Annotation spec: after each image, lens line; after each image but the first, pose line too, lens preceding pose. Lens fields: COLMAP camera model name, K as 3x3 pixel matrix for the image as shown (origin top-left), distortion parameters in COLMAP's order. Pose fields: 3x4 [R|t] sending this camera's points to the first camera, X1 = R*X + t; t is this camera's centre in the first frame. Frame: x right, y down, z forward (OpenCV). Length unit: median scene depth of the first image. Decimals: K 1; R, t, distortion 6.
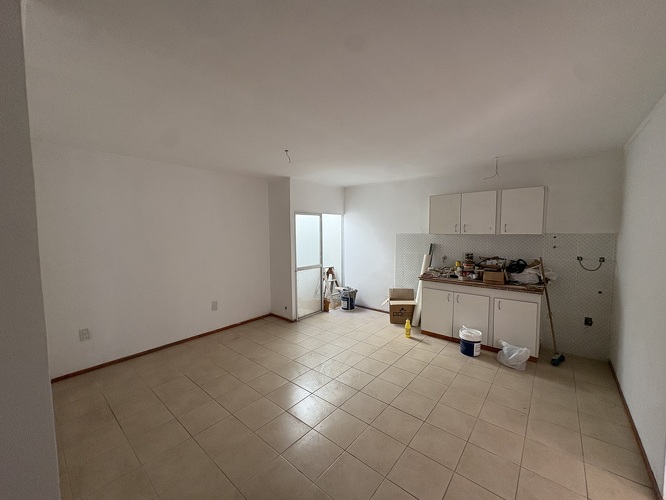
lens RADIAL K [[267.5, 0, 334.3], [0, 267.5, 249.6], [0, 0, 1]] dist [0.002169, 0.000590]
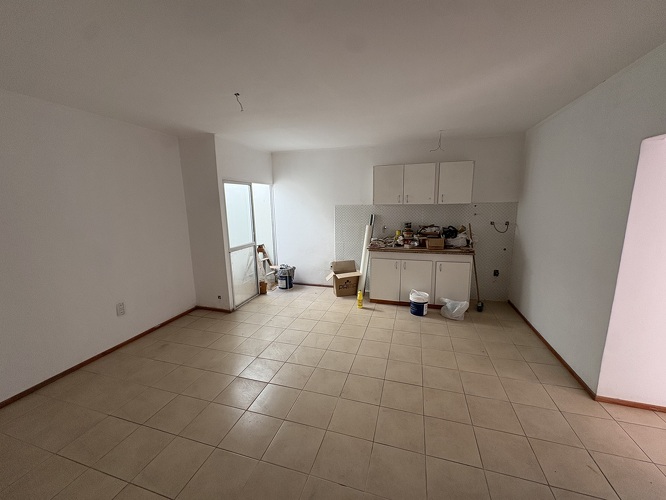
lens RADIAL K [[267.5, 0, 333.3], [0, 267.5, 248.9], [0, 0, 1]] dist [0.002169, 0.000590]
pose [[0.918621, -0.077900, 0.387384, -0.196974], [0.039126, 0.993489, 0.107000, -0.007709], [-0.393197, -0.083136, 0.915688, 0.131584]]
